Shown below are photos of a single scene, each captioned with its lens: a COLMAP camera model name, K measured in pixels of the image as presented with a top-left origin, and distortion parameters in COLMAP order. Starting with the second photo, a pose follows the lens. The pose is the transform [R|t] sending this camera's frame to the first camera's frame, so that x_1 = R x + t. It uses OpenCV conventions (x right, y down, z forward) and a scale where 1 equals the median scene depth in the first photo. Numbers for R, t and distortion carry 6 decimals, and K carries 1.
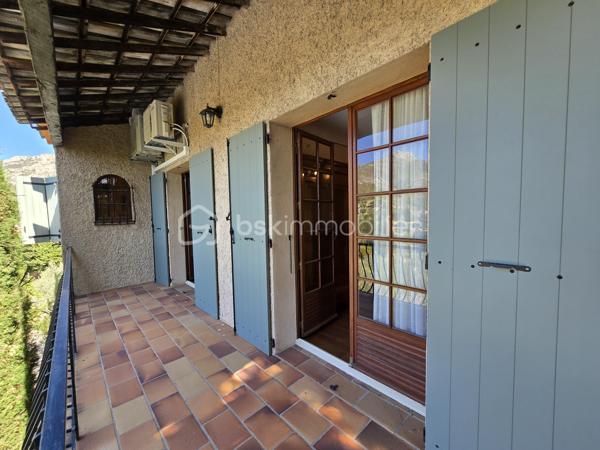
lens RADIAL K [[249.7, 0, 295.6], [0, 249.7, 226.5], [0, 0, 1]] dist [-0.007067, 0.001311]
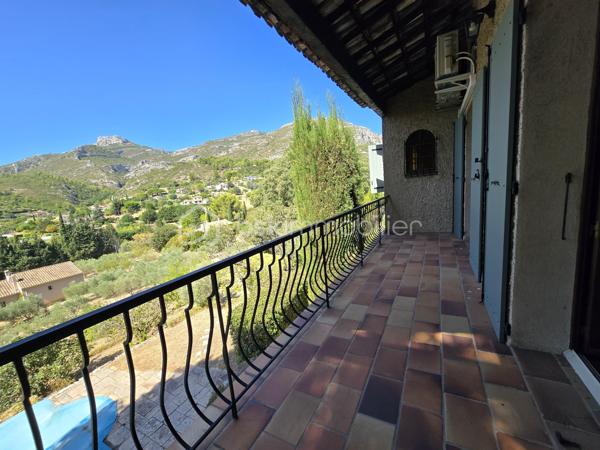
lens RADIAL K [[249.7, 0, 302.0], [0, 249.7, 229.1], [0, 0, 1]] dist [-0.007067, 0.001311]
pose [[0.311741, 0.142607, -0.939404, 0.345637], [0.037911, 0.986019, 0.162265, 0.044424], [0.949411, -0.086199, 0.301976, 0.239545]]
